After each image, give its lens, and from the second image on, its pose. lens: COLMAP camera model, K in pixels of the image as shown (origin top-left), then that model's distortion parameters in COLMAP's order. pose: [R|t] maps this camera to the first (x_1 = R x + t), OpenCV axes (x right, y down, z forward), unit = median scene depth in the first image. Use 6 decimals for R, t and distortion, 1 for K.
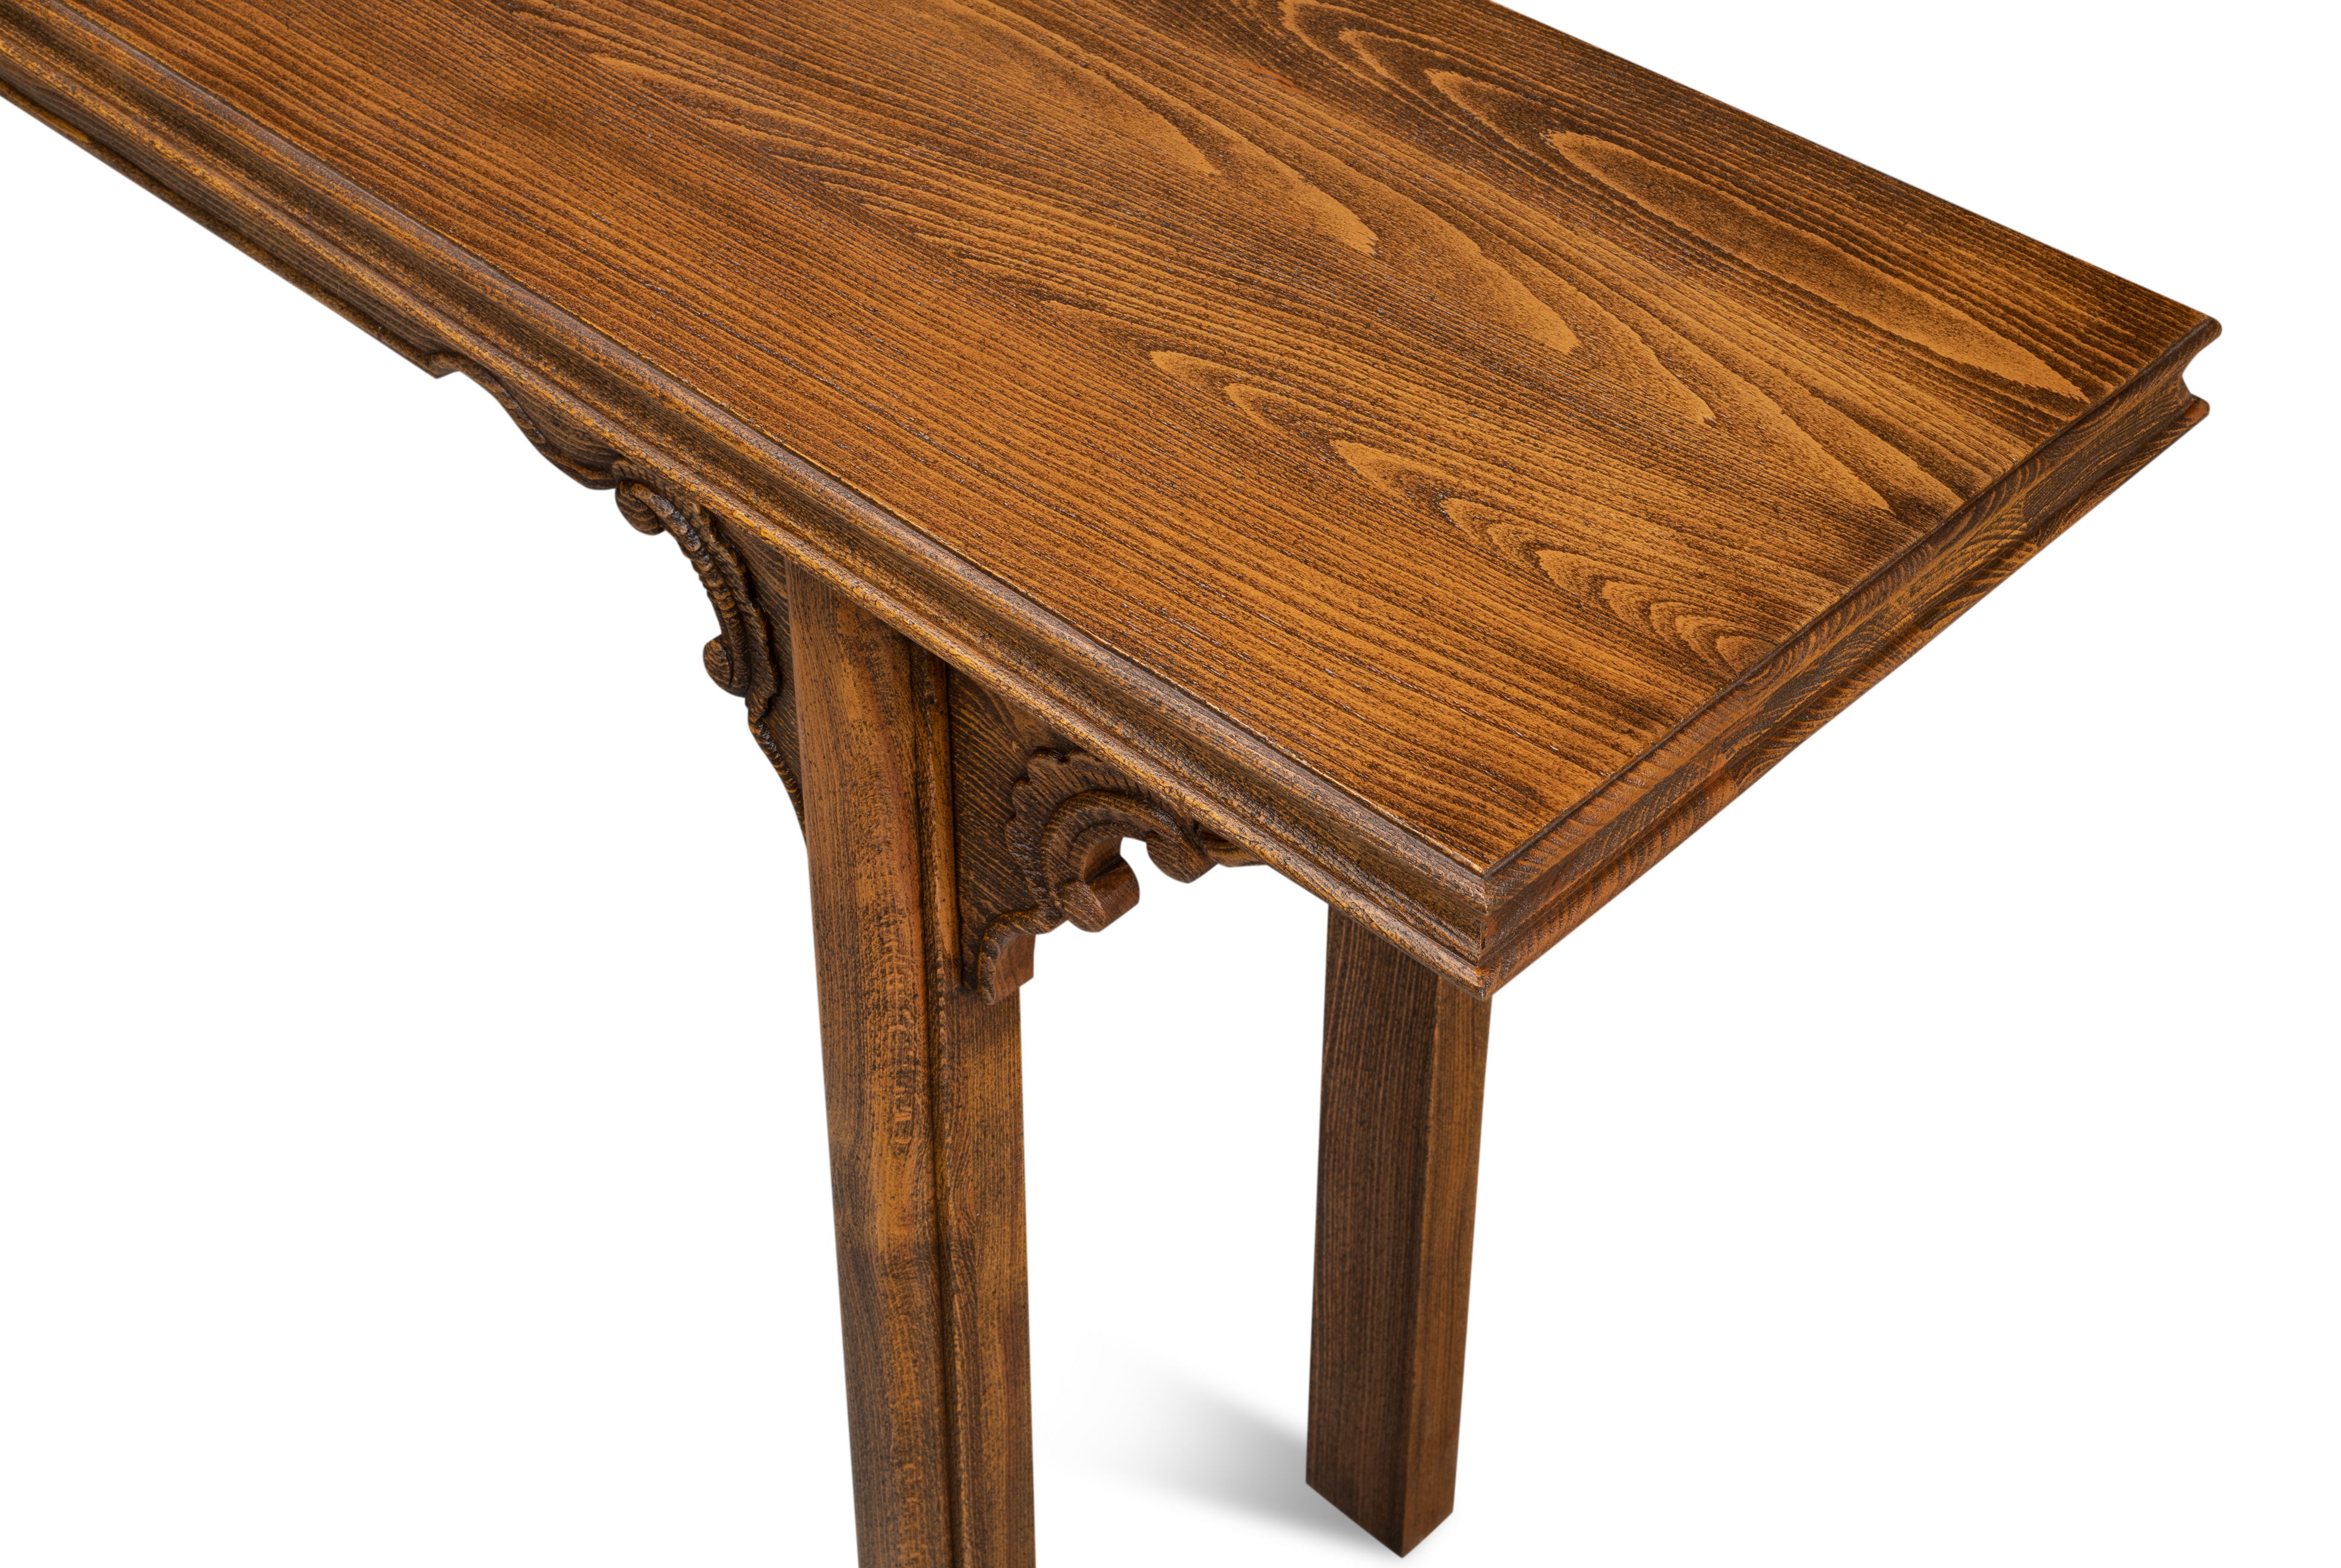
lens RADIAL K [[3478.3, 0, 1082.3], [0, 3478.3, 537.5], [0, 0, 1]] dist [0.135402, -0.038744]
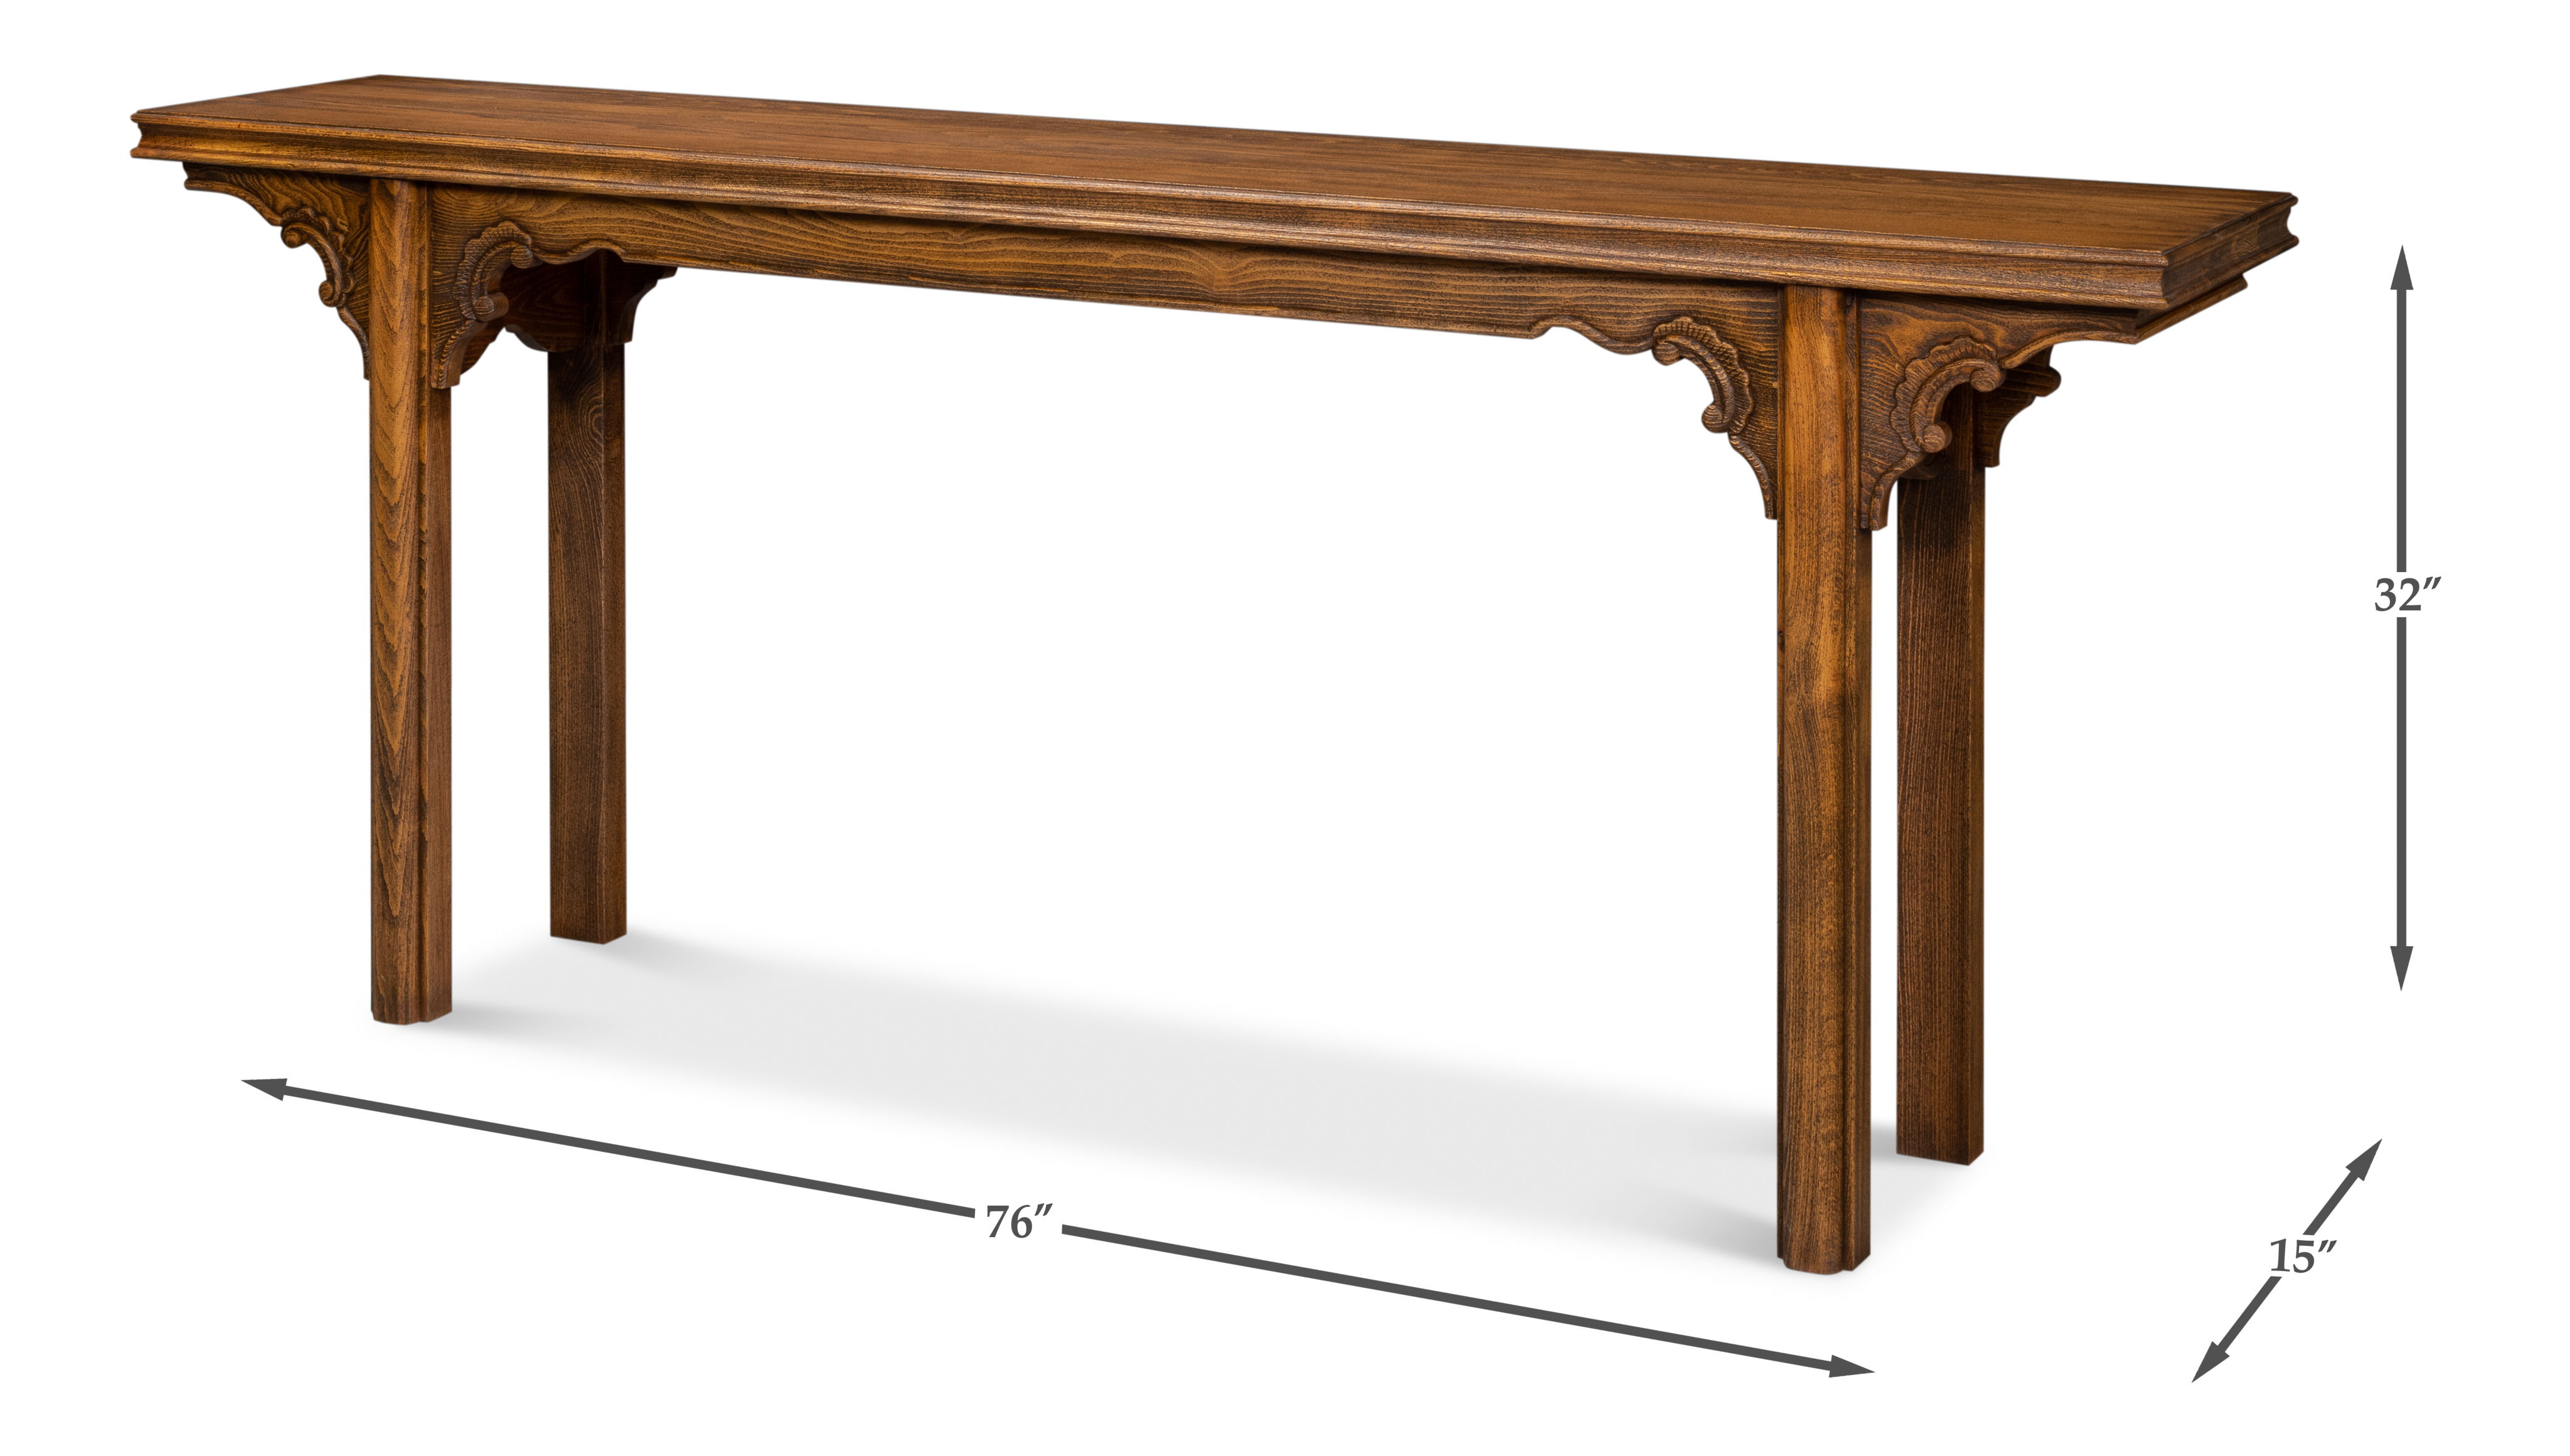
lens RADIAL K [[4805.3, 0, 1285.0], [0, 4805.3, 728.0], [0, 0, 1]] dist [0.019055, -0.074114]
pose [[0.947556, -0.080825, 0.309200, -1.351438], [0.204973, 0.895992, -0.393936, 1.388518], [-0.245201, 0.436654, 0.865569, -1.503840]]
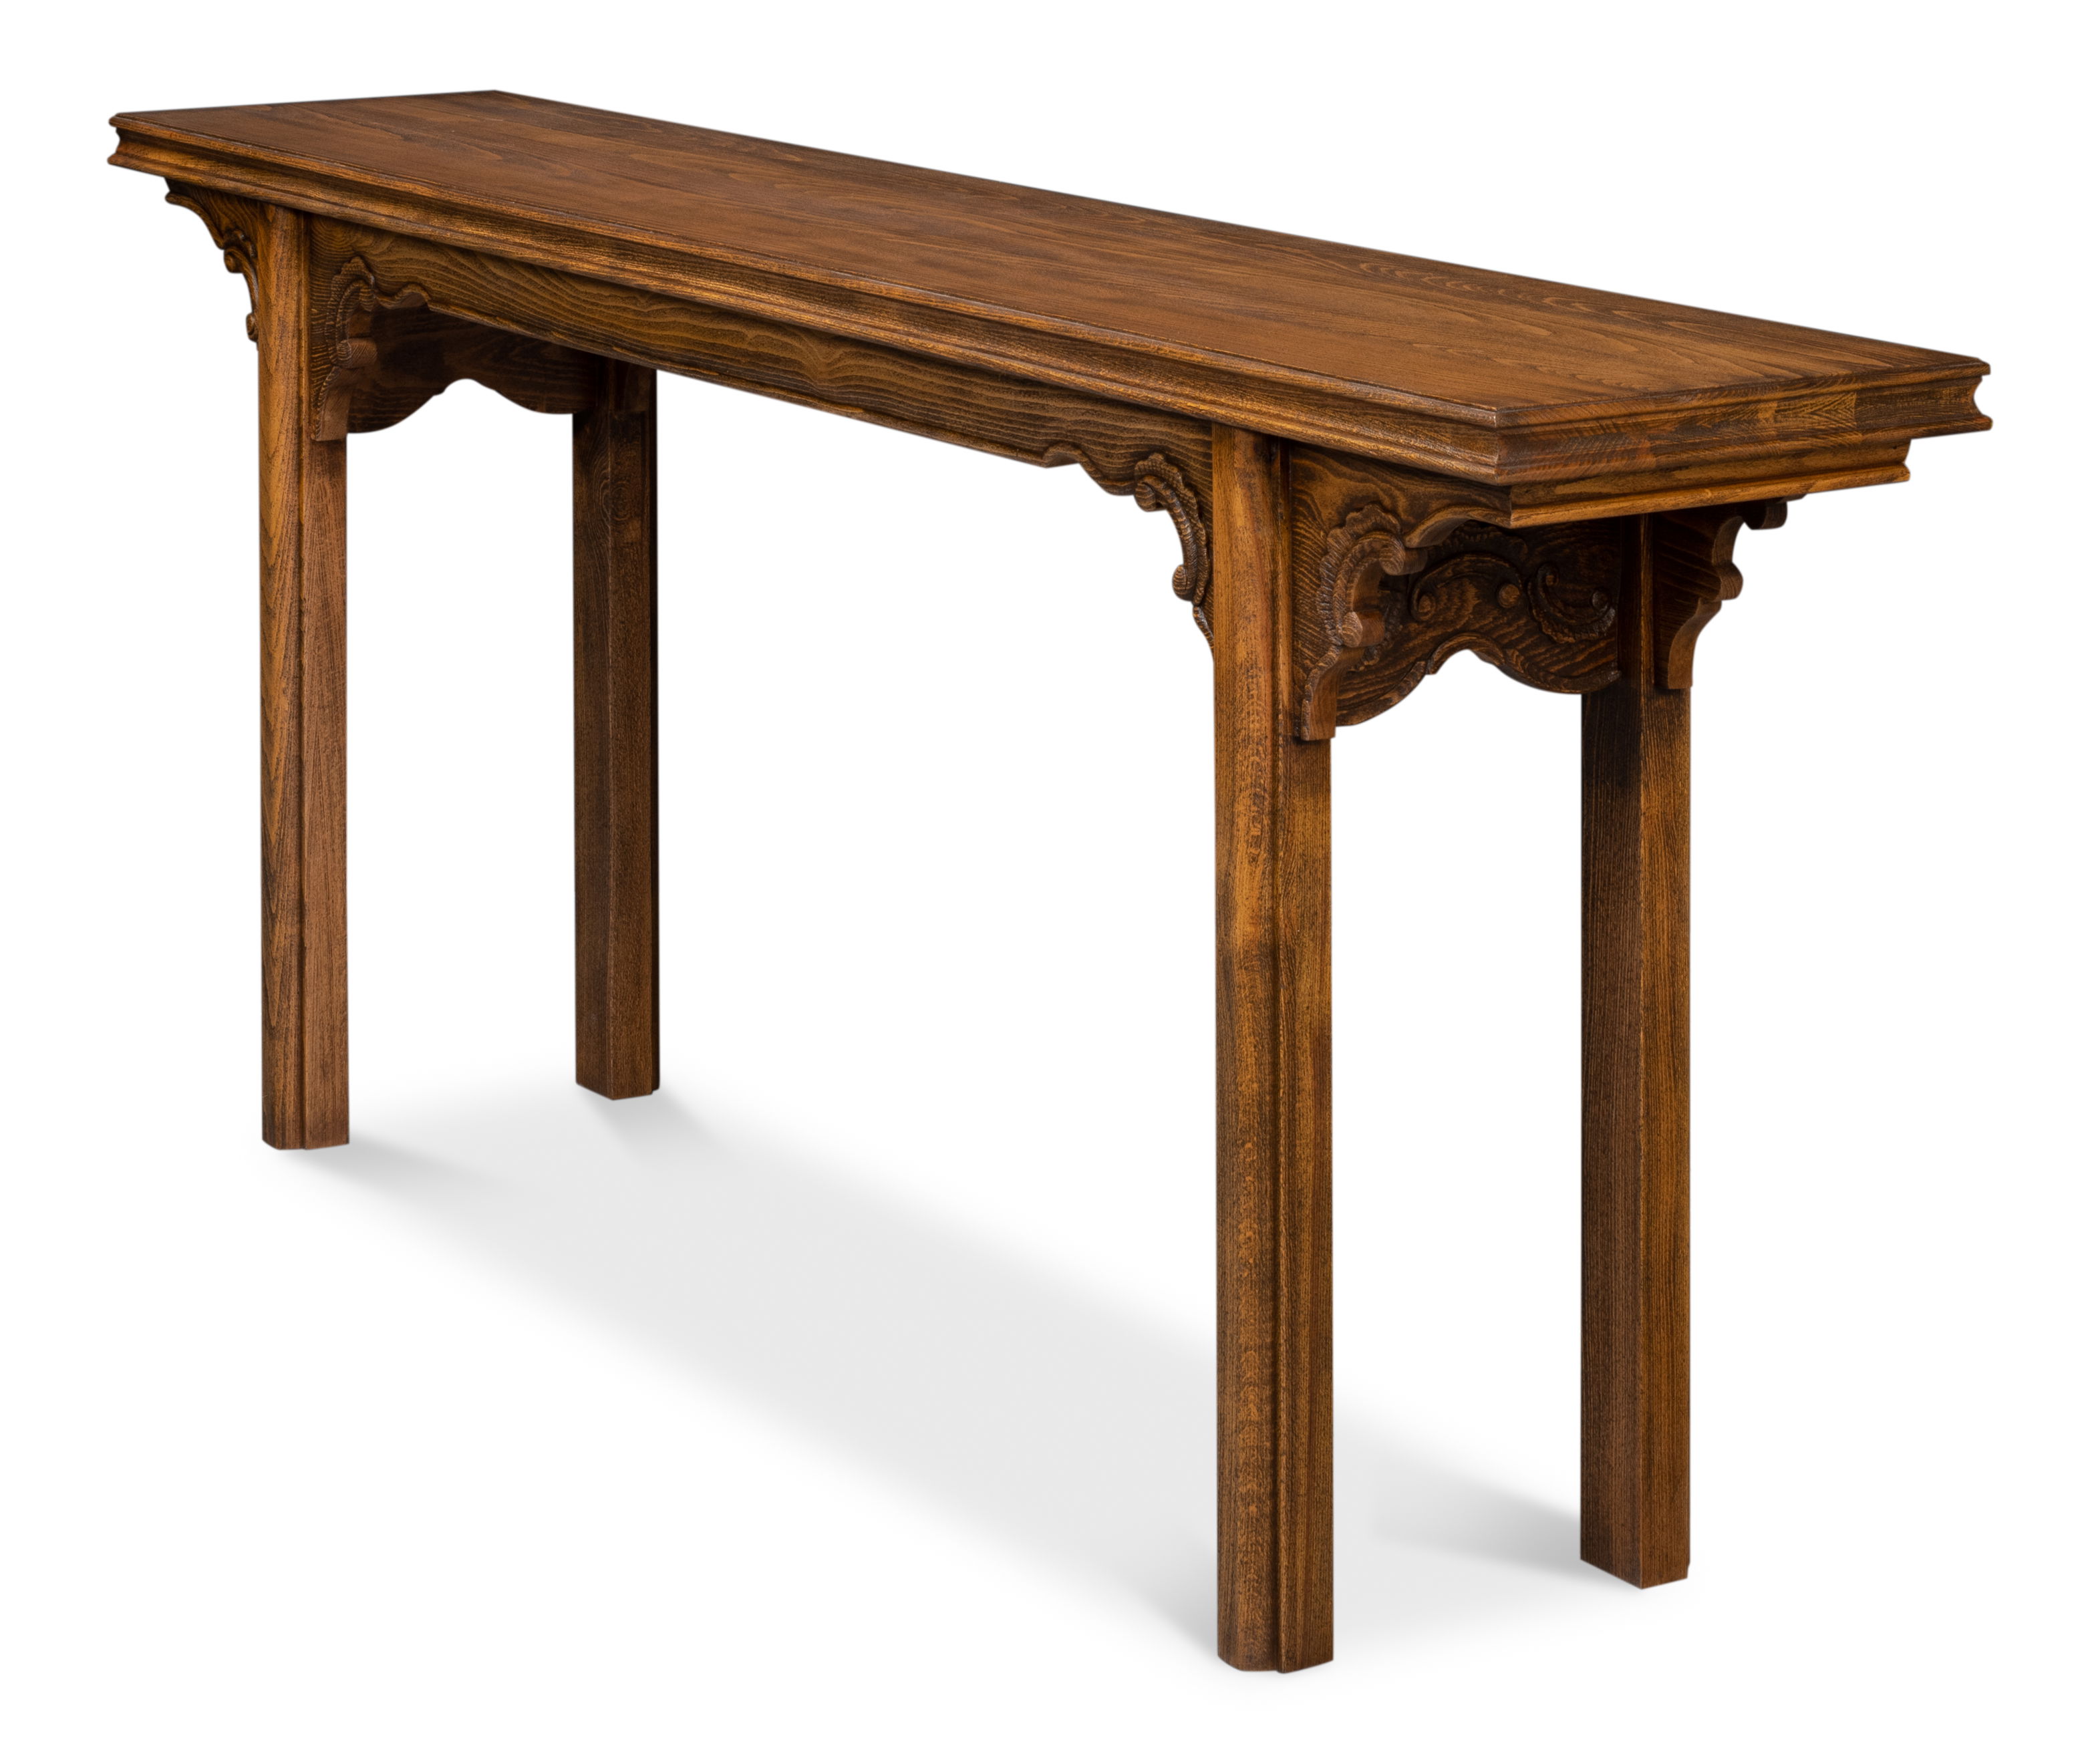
lens RADIAL K [[5947.1, 0, 1050.0], [0, 5947.1, 882.0], [0, 0, 1]] dist [-0.031052, 1.069274]
pose [[0.977180, 0.042196, -0.208180, 0.477037], [-0.129099, 0.896265, -0.424314, 1.499692], [0.168680, 0.441507, 0.881260, -1.632537]]
